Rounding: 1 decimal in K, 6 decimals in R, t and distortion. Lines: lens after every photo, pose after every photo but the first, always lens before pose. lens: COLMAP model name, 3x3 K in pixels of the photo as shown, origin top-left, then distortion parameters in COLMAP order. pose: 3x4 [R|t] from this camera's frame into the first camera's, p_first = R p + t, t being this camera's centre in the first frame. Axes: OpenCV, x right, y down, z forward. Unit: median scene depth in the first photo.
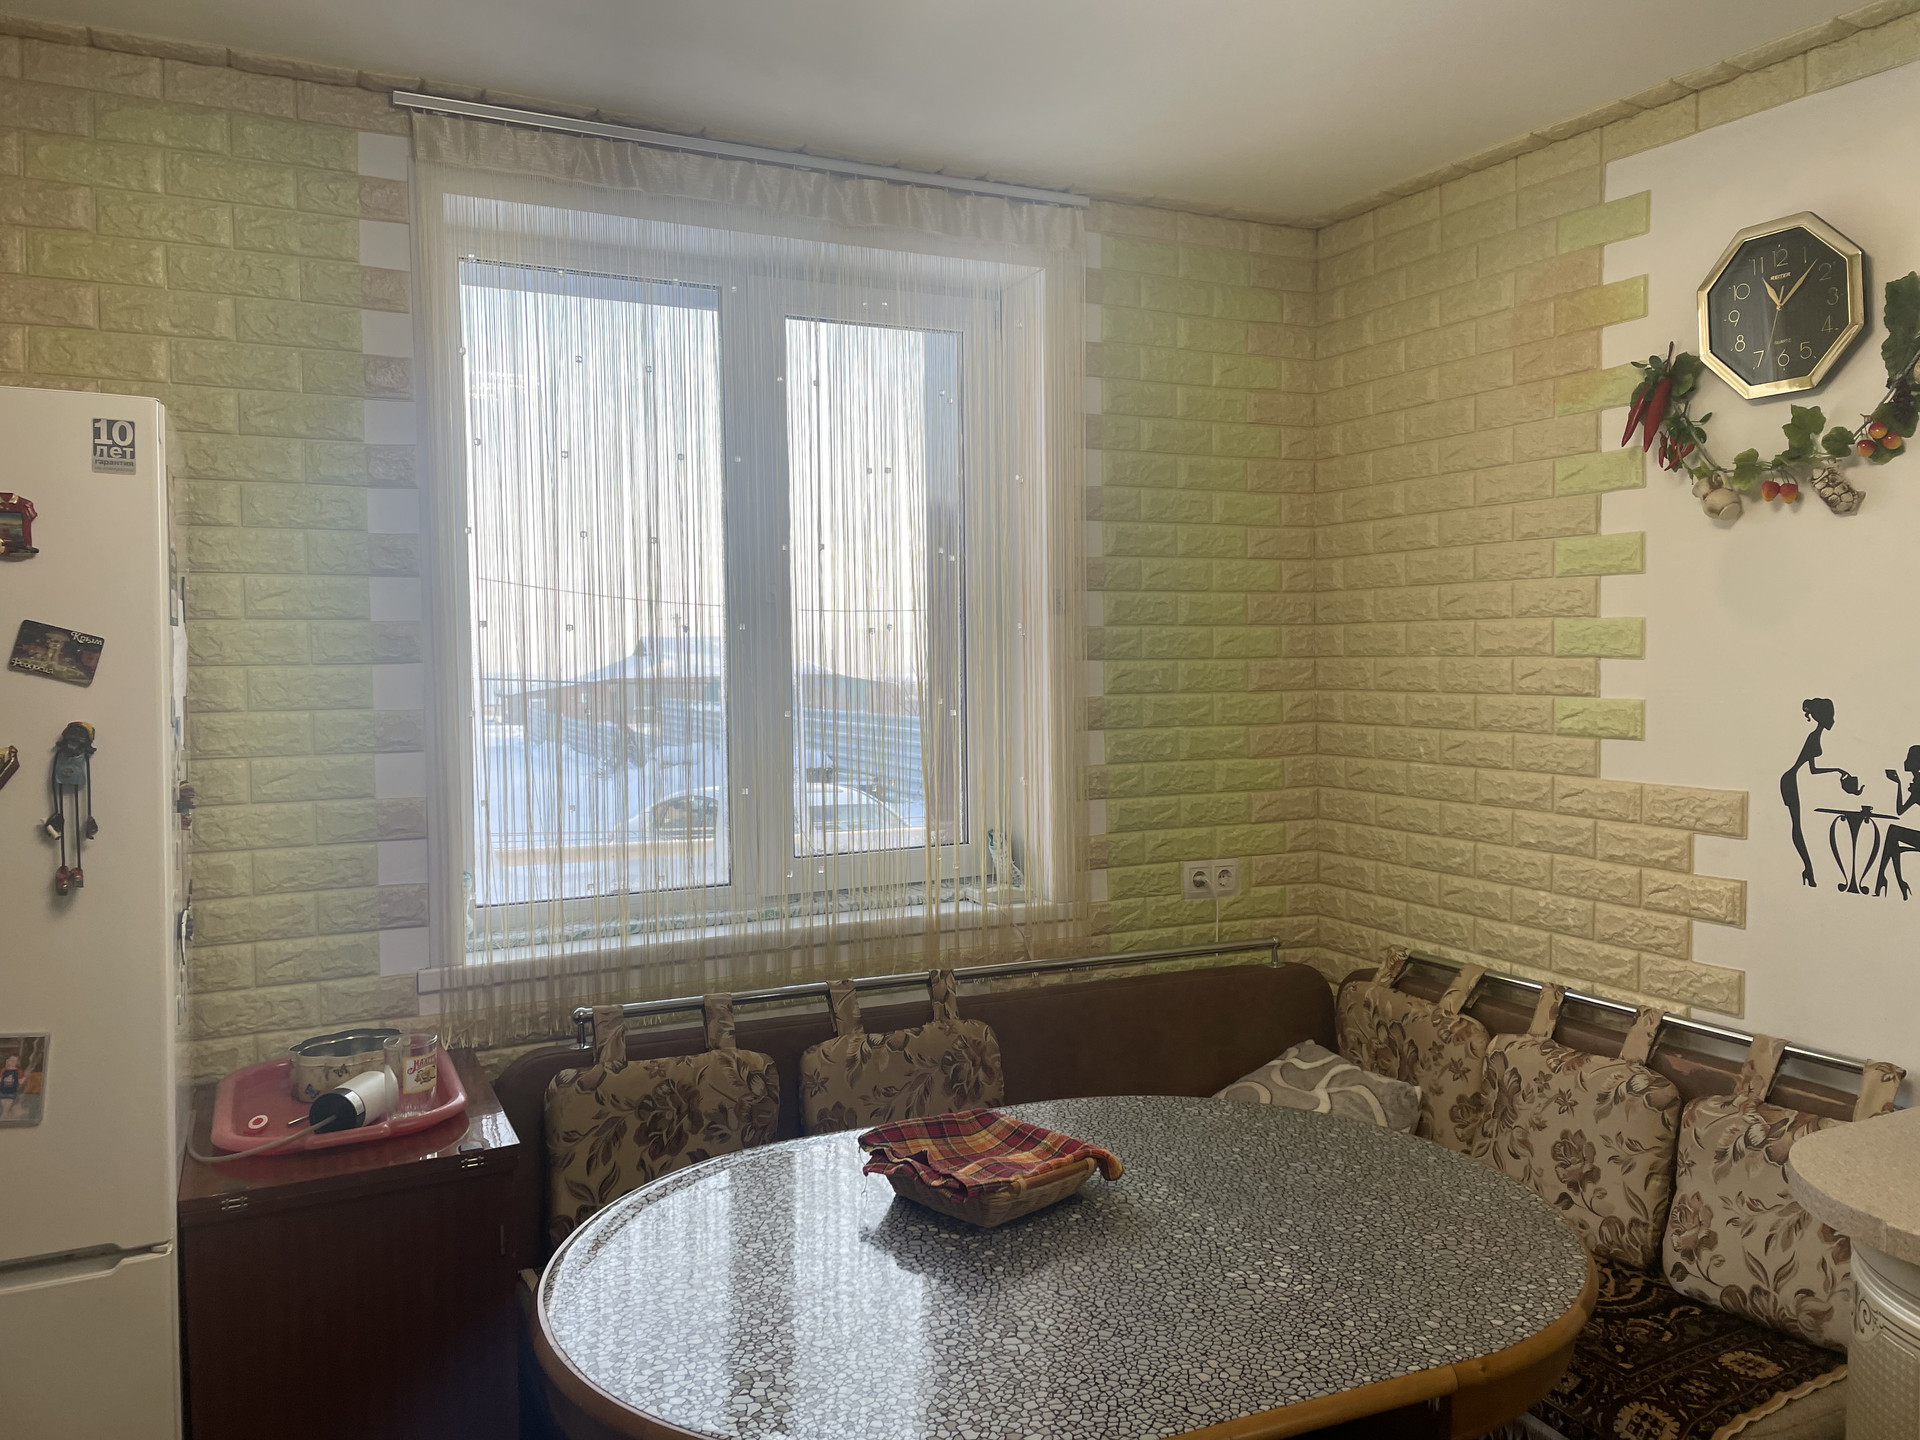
lens RADIAL K [[1431.7, 0, 971.5], [0, 1431.7, 706.8], [0, 0, 1]] dist [0.068374, -0.053340]
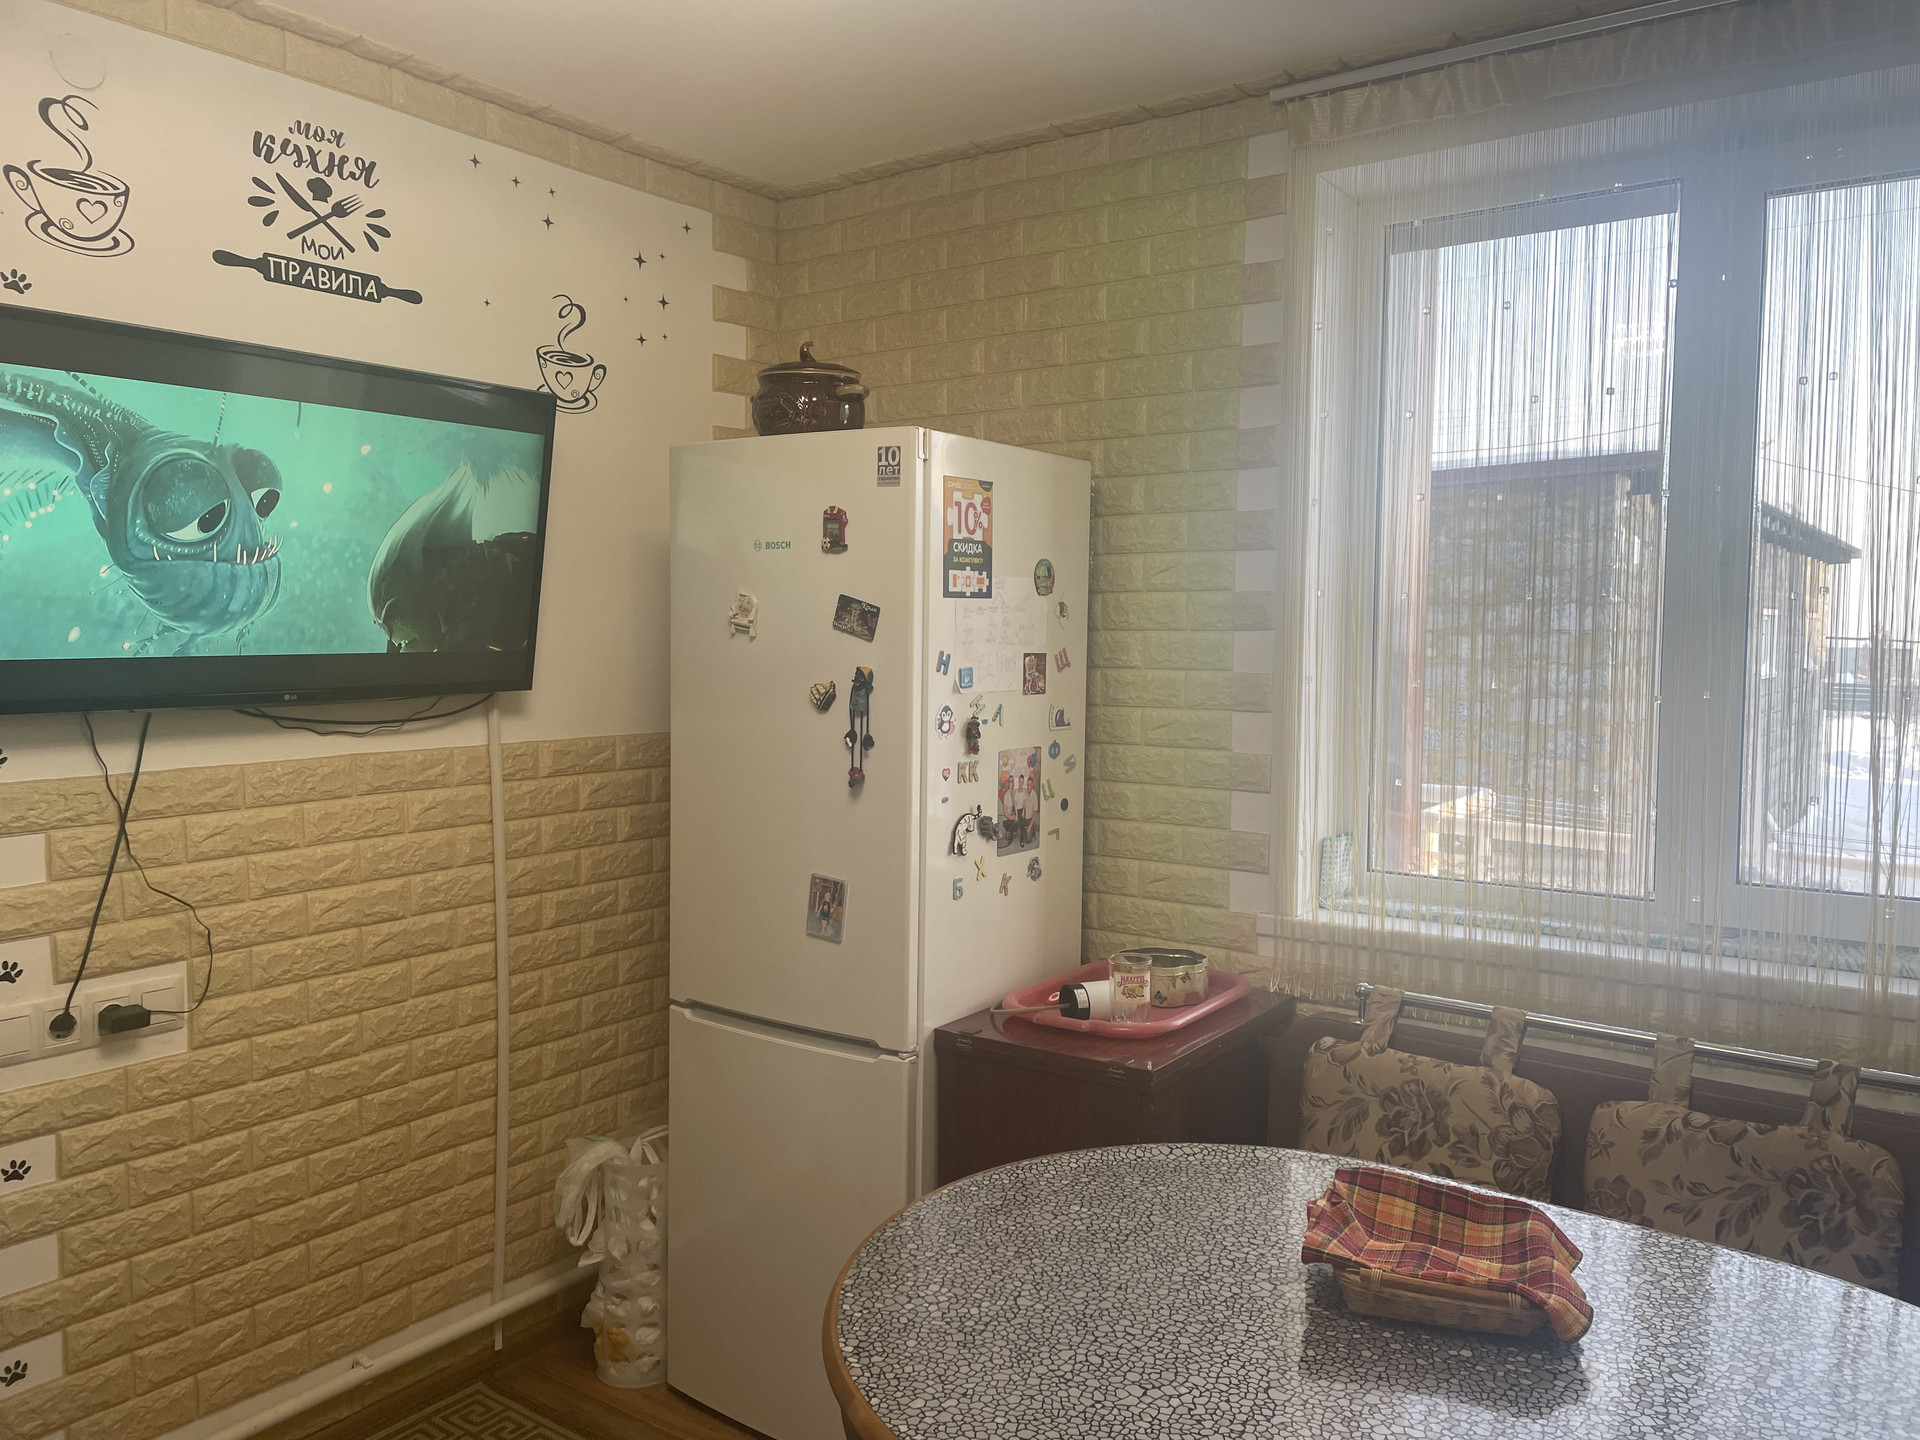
lens RADIAL K [[1431.7, 0, 969.9], [0, 1431.7, 733.8], [0, 0, 1]] dist [0.068374, -0.053340]
pose [[0.494928, 0.081993, -0.865057, 0.446592], [-0.045157, 0.996620, 0.068627, -0.017356], [0.867760, 0.005098, 0.496958, 0.281461]]
